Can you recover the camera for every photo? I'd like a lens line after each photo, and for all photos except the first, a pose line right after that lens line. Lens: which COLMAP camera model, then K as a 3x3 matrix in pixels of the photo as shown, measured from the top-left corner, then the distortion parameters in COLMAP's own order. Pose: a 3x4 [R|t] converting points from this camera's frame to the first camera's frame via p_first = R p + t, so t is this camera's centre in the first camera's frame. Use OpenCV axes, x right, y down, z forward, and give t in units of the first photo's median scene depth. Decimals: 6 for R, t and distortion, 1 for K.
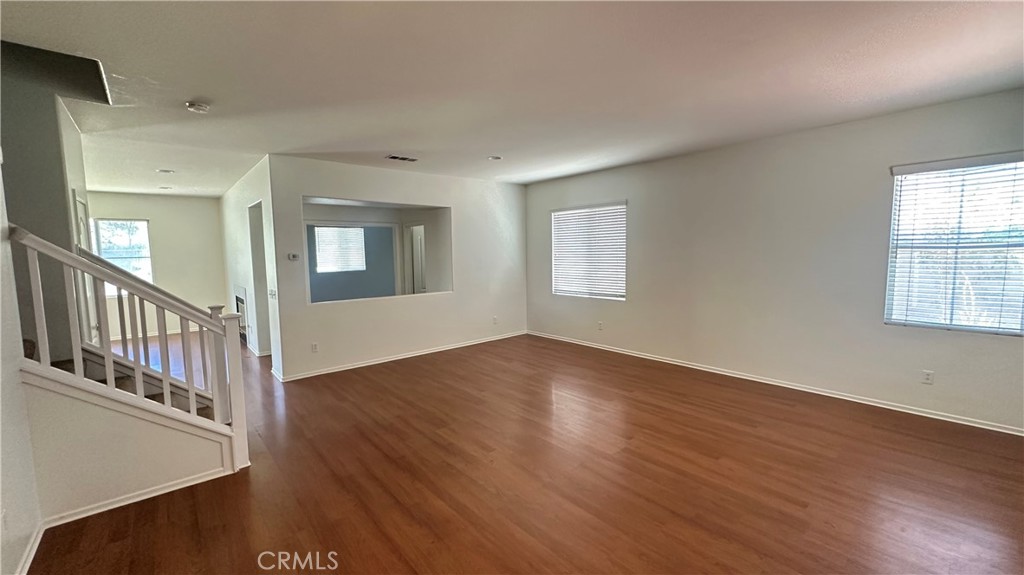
lens RADIAL K [[409.0, 0, 508.5], [0, 409.0, 286.7], [0, 0, 1]] dist [0.004068, 0.000554]
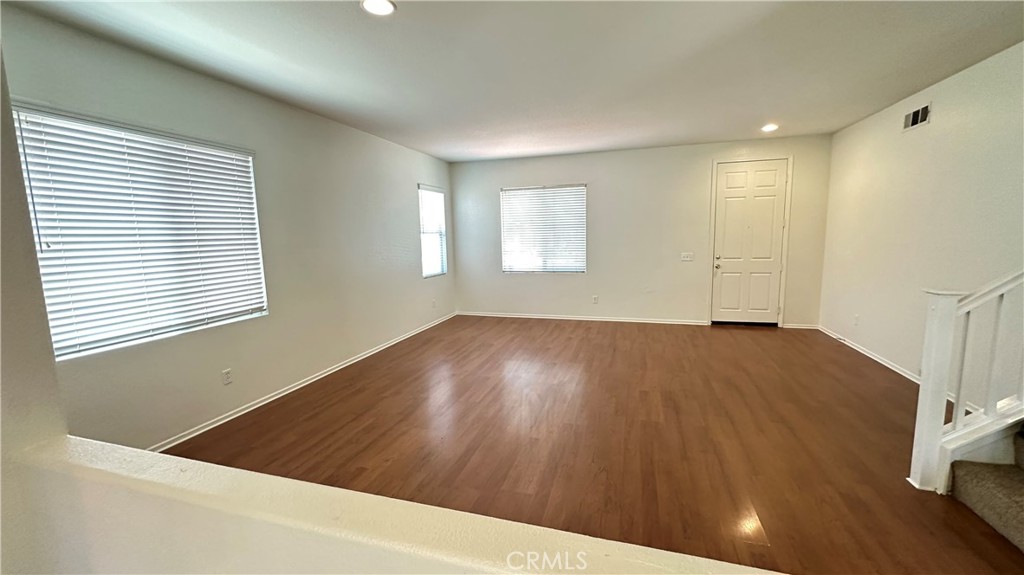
lens RADIAL K [[409.0, 0, 508.7], [0, 409.0, 293.0], [0, 0, 1]] dist [0.004068, 0.000554]
pose [[-0.537302, -0.100164, 0.837421, -0.575560], [0.093756, 0.979675, 0.177334, -0.098959], [-0.838163, 0.173795, -0.516990, 1.354250]]
